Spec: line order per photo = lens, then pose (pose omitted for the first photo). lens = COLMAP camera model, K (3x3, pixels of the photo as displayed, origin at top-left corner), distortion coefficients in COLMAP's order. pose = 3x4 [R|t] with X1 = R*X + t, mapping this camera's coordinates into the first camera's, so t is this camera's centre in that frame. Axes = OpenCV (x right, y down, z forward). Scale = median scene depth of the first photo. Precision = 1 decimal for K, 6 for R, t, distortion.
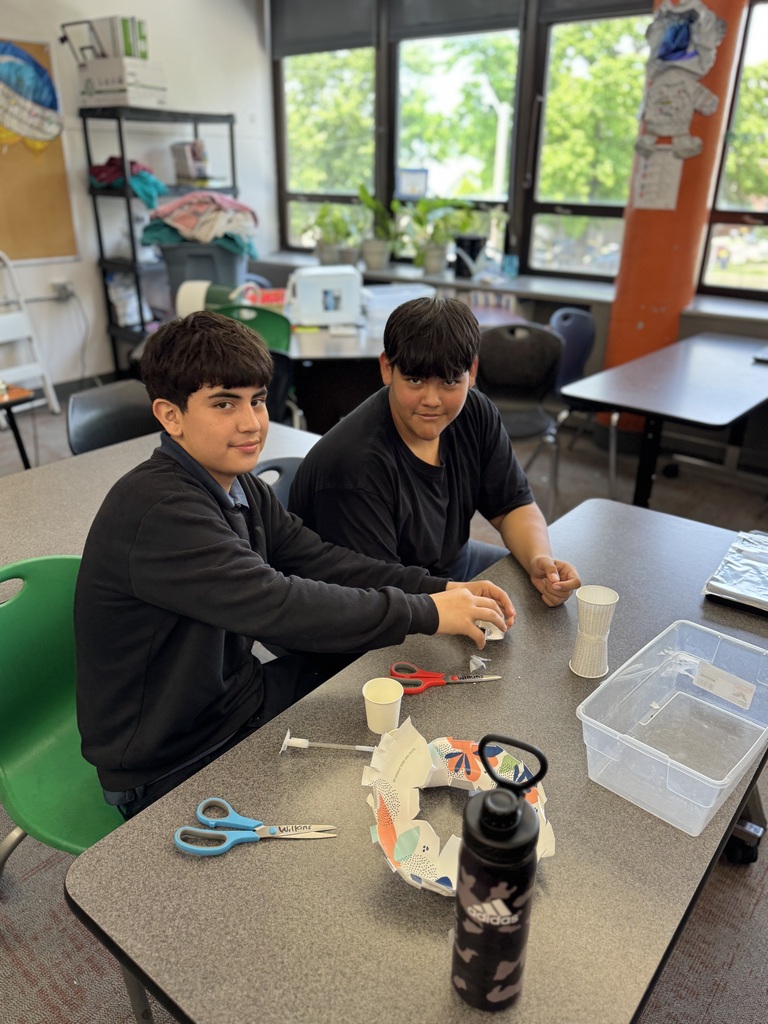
lens RADIAL K [[740.0, 0, 384.0], [0, 740.0, 512.0], [0, 0, 1]] dist [-0.006157, -0.004425]
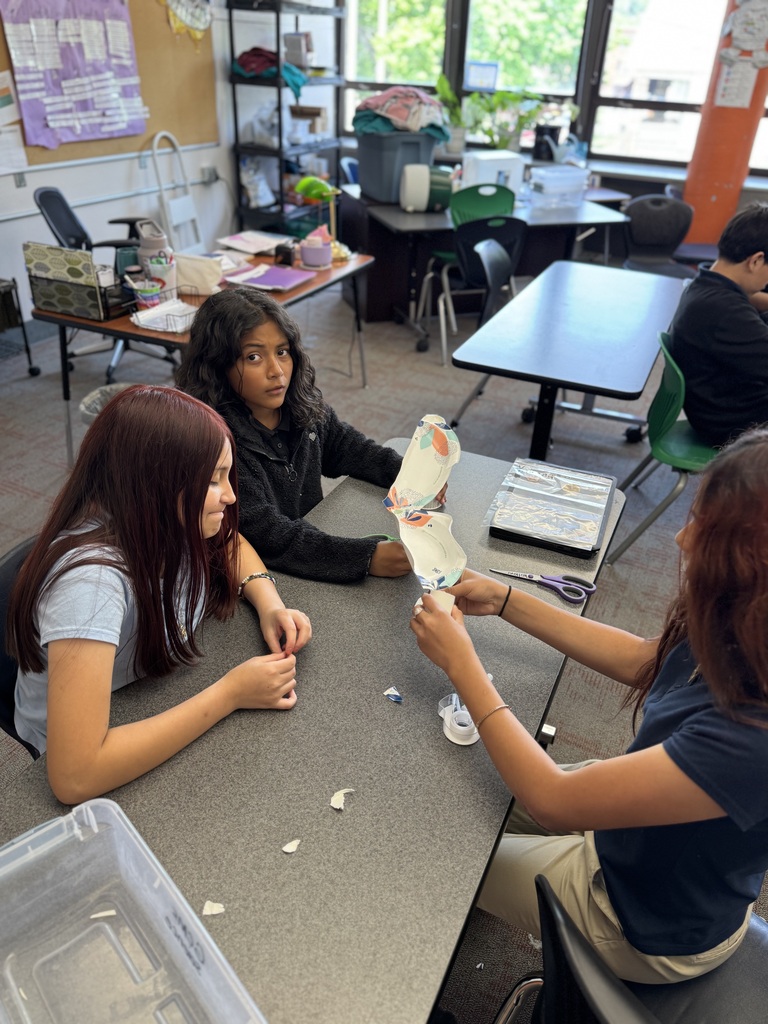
lens RADIAL K [[740.0, 0, 384.0], [0, 740.0, 512.0], [0, 0, 1]] dist [-0.006157, -0.004425]
pose [[0.972912, -0.102129, 0.207394, -0.492985], [0.073039, 0.986968, 0.143385, 0.062648], [-0.219335, -0.124353, 0.967692, -0.200823]]
